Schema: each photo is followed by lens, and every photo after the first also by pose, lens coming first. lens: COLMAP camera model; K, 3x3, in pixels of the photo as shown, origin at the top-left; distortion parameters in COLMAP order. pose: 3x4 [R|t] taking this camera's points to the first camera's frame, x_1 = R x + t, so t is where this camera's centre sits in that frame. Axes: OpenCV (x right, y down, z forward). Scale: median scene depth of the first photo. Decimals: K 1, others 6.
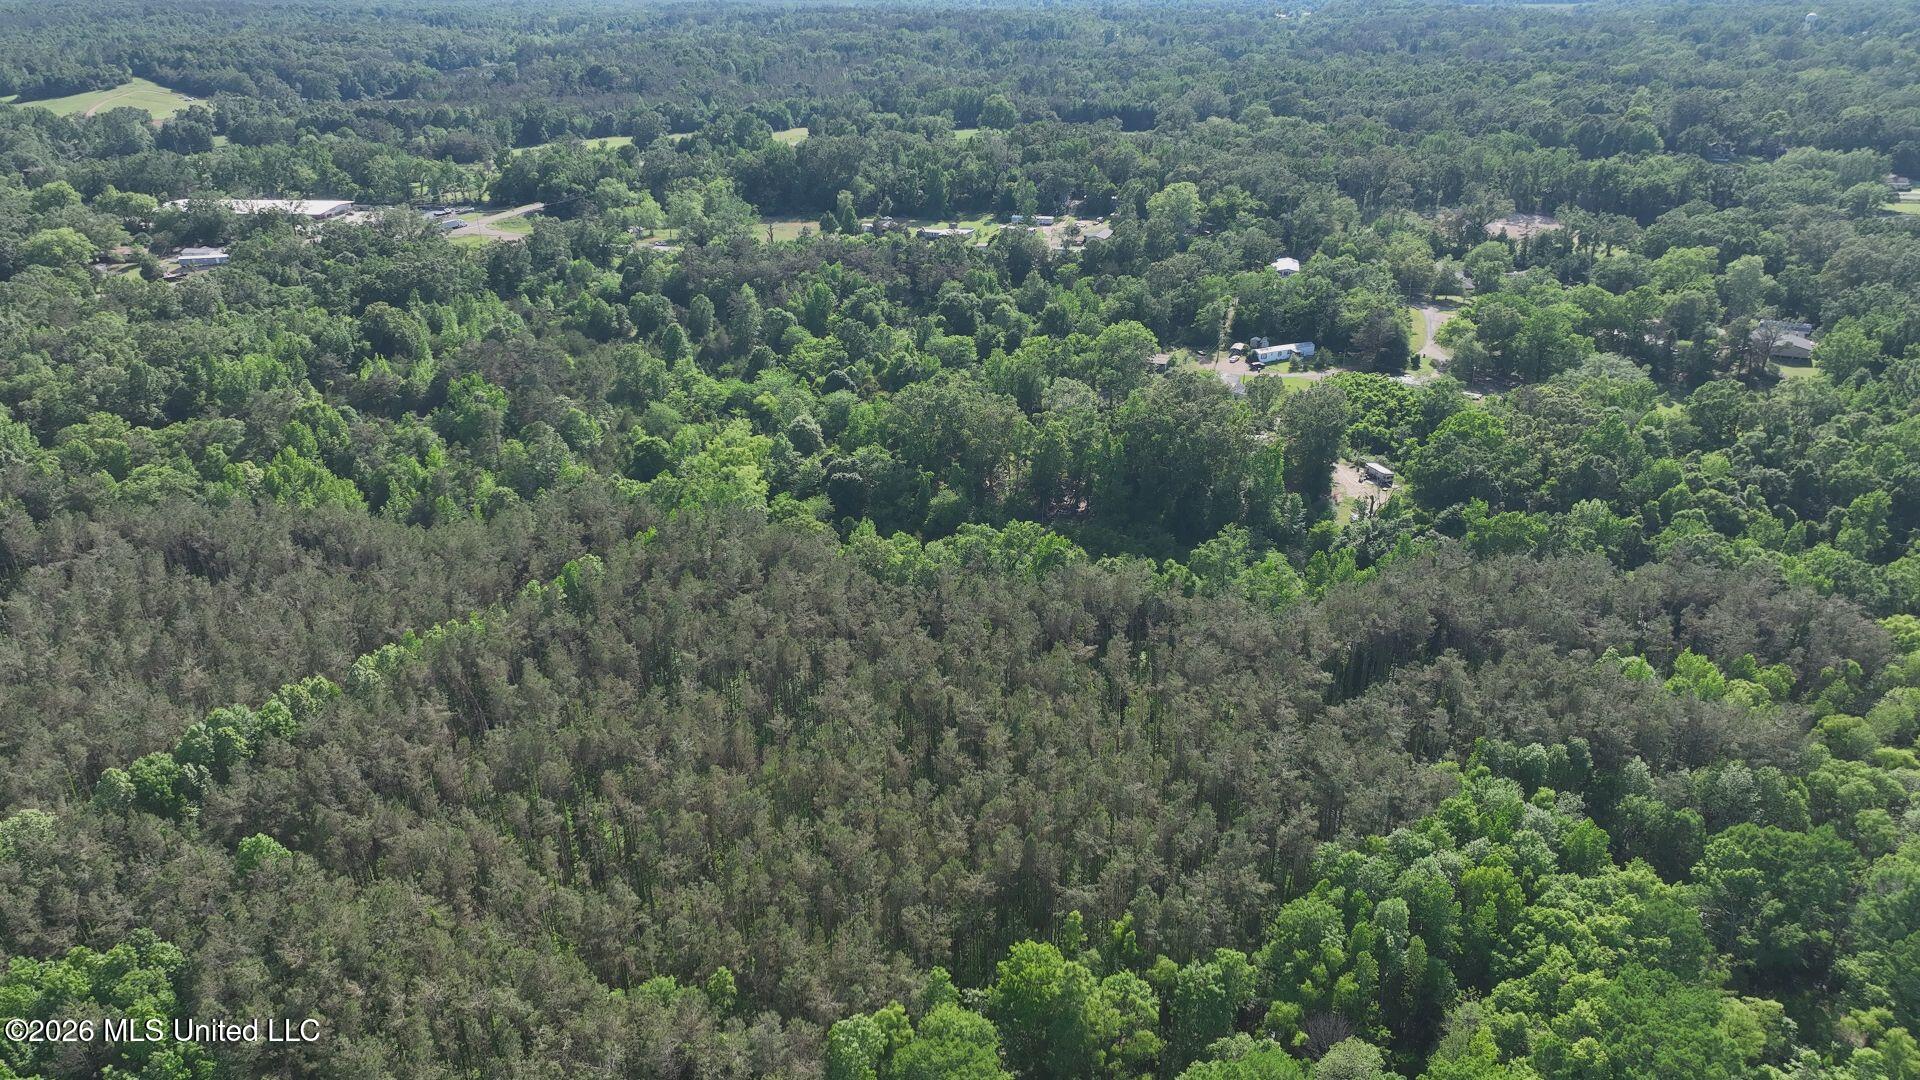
lens RADIAL K [[1343.4, 0, 966.9], [0, 1343.4, 539.6], [0, 0, 1]] dist [-0.000299, 0.015008]
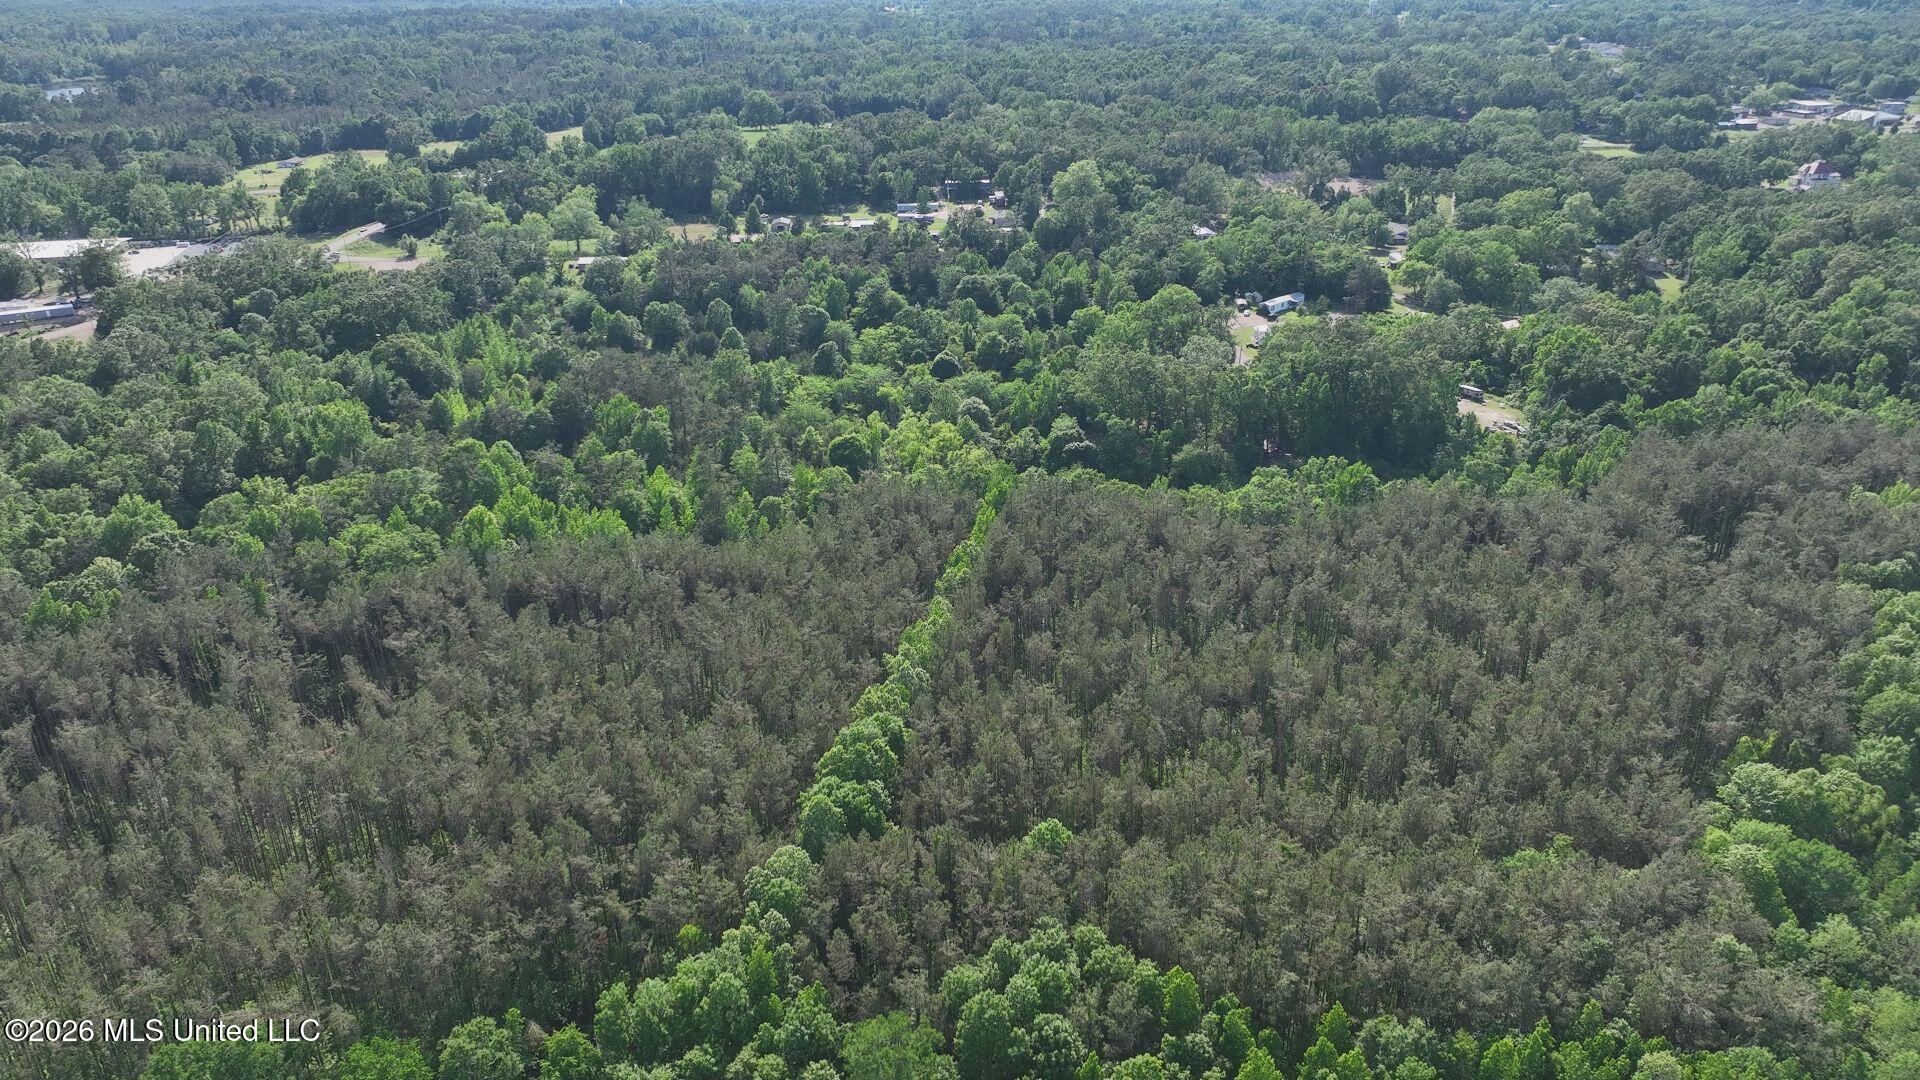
lens RADIAL K [[1343.4, 0, 966.9], [0, 1343.4, 539.6], [0, 0, 1]] dist [-0.000299, 0.015008]
pose [[0.941180, -0.140222, 0.307438, -0.278768], [0.139880, 0.989895, 0.023266, -0.006532], [-0.307594, 0.021107, 0.951284, 0.023926]]
